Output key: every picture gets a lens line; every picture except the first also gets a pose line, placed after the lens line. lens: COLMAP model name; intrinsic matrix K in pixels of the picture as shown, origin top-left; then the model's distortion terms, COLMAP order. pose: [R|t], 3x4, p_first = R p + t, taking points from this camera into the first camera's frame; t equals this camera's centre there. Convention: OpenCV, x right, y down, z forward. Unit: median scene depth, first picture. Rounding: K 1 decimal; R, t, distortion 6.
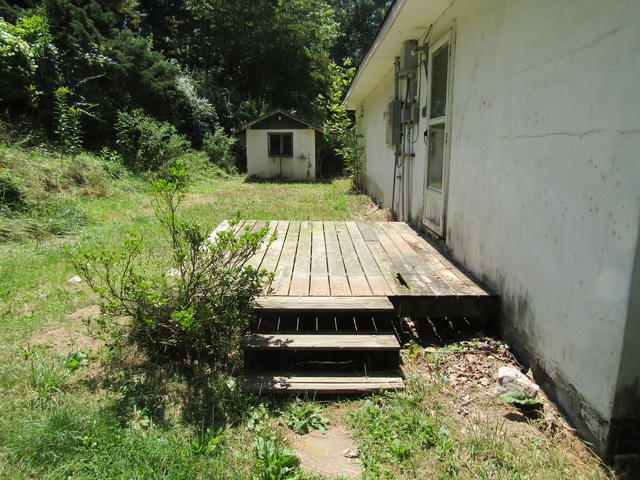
lens RADIAL K [[453.4, 0, 320.6], [0, 453.4, 239.8], [0, 0, 1]] dist [-0.010302, -0.004578]
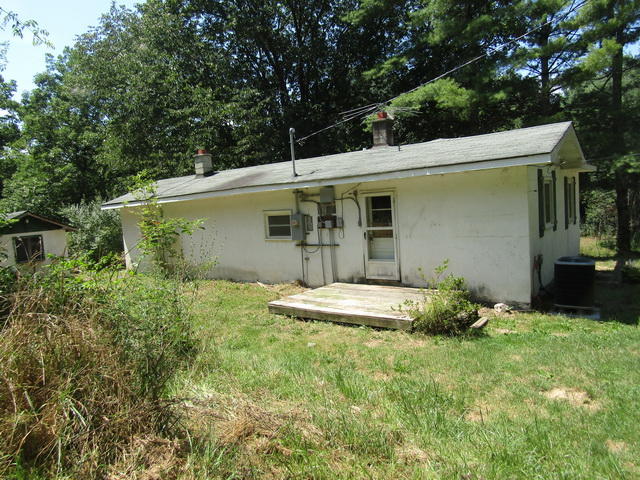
lens RADIAL K [[453.4, 0, 320.3], [0, 453.4, 238.9], [0, 0, 1]] dist [-0.010302, -0.004578]
pose [[0.603775, -0.105609, 0.790128, -3.342601], [0.227810, 0.972708, -0.044067, -0.382734], [-0.763910, 0.206606, 0.611356, -0.186215]]
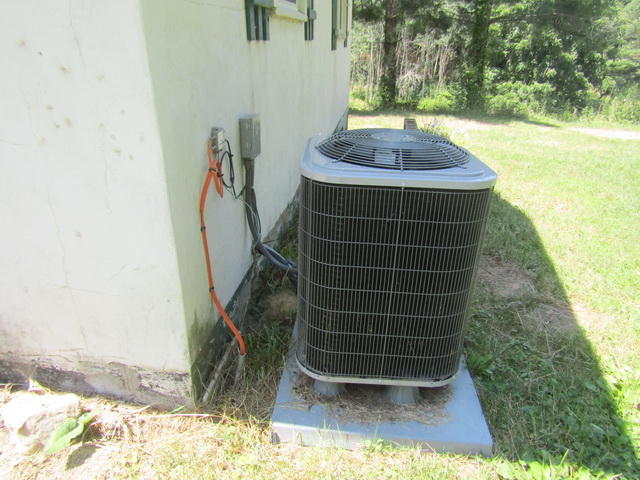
lens RADIAL K [[453.4, 0, 323.3], [0, 453.4, 240.3], [0, 0, 1]] dist [-0.010302, -0.004578]
pose [[0.149043, -0.407106, 0.901139, 0.013112], [0.195472, 0.905464, 0.376730, -0.078877], [-0.969318, 0.119999, 0.214530, 0.474860]]
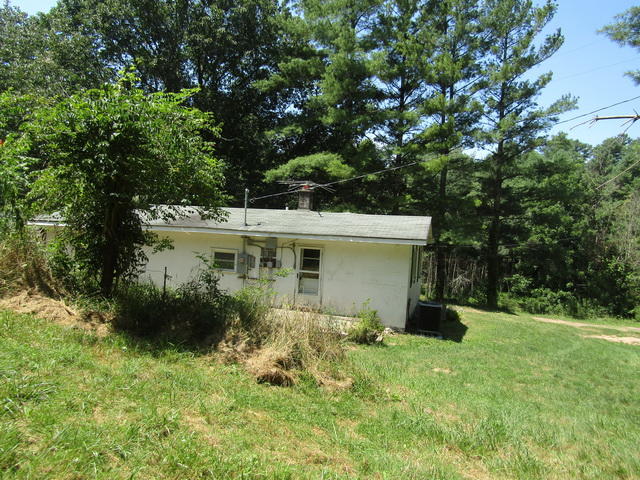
lens RADIAL K [[453.4, 0, 320.5], [0, 453.4, 242.2], [0, 0, 1]] dist [-0.010302, -0.004578]
pose [[0.289881, -0.009585, 0.957015, -5.395010], [0.138353, 0.989866, -0.031993, -0.718977], [-0.947010, 0.141680, 0.288270, 0.027188]]
